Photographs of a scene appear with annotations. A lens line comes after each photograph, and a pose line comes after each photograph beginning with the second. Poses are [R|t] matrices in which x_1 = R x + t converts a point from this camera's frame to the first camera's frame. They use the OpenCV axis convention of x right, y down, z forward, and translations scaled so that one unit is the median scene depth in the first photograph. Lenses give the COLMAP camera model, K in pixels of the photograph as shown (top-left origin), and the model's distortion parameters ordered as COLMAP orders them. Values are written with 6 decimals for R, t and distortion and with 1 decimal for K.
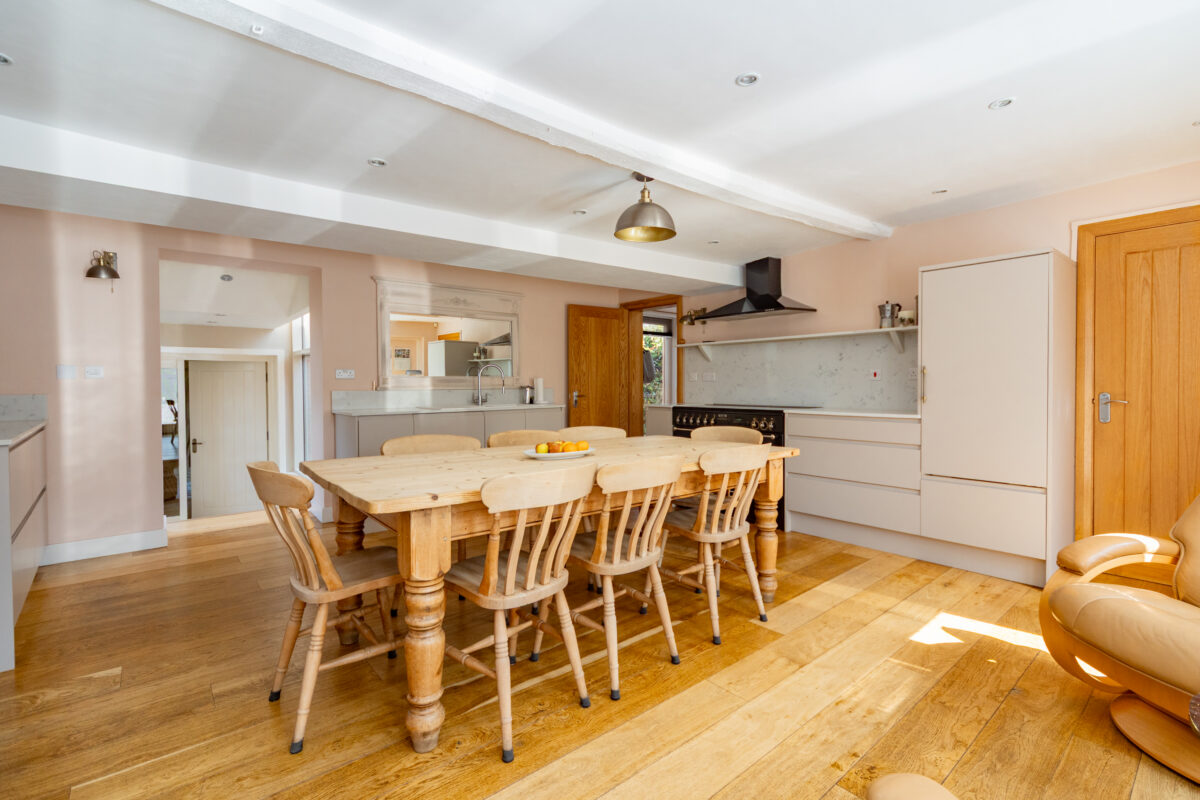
lens RADIAL K [[558.7, 0, 598.5], [0, 558.7, 395.7], [0, 0, 1]] dist [0.001210, 0.000045]
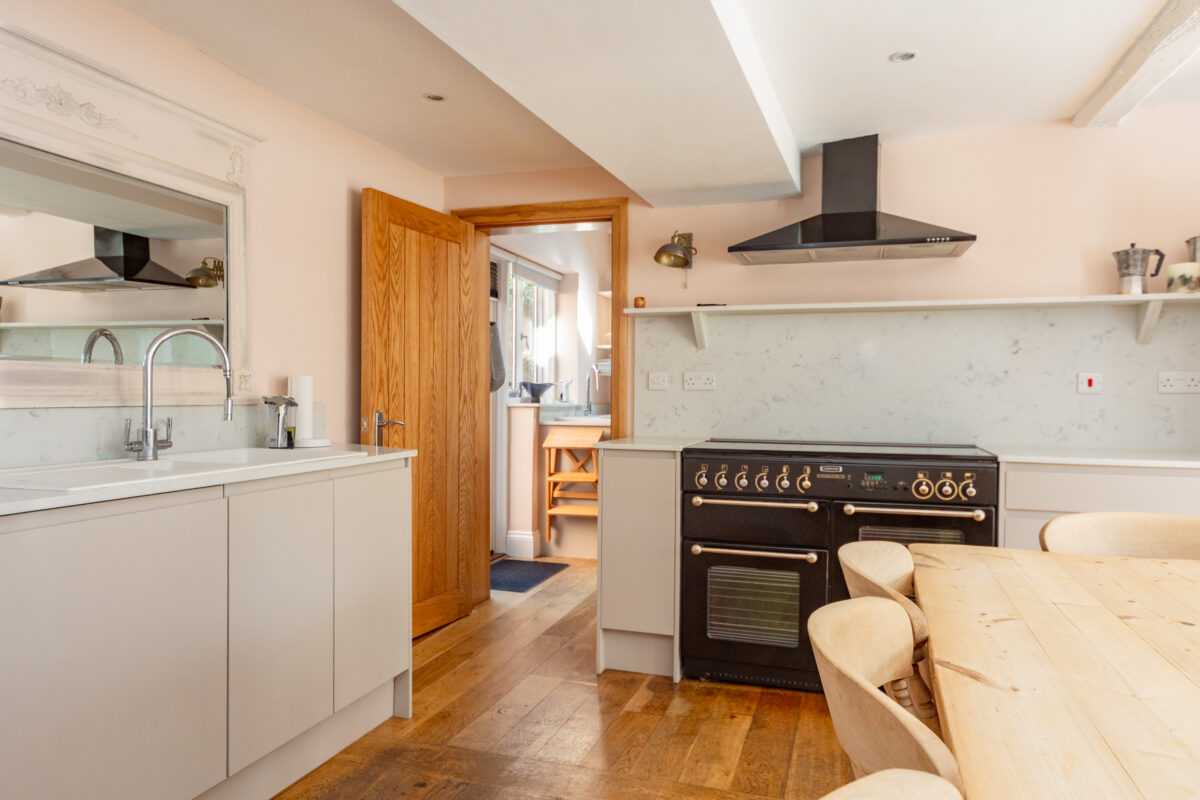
lens RADIAL K [[792.8, 0, 605.4], [0, 792.8, 401.1], [0, 0, 1]] dist [-0.008209, -0.000777]
pose [[0.839893, 0.007622, 0.542699, -0.226266], [0.000185, 0.999897, -0.014329, -0.007639], [-0.542752, 0.012135, 0.839805, 0.483472]]
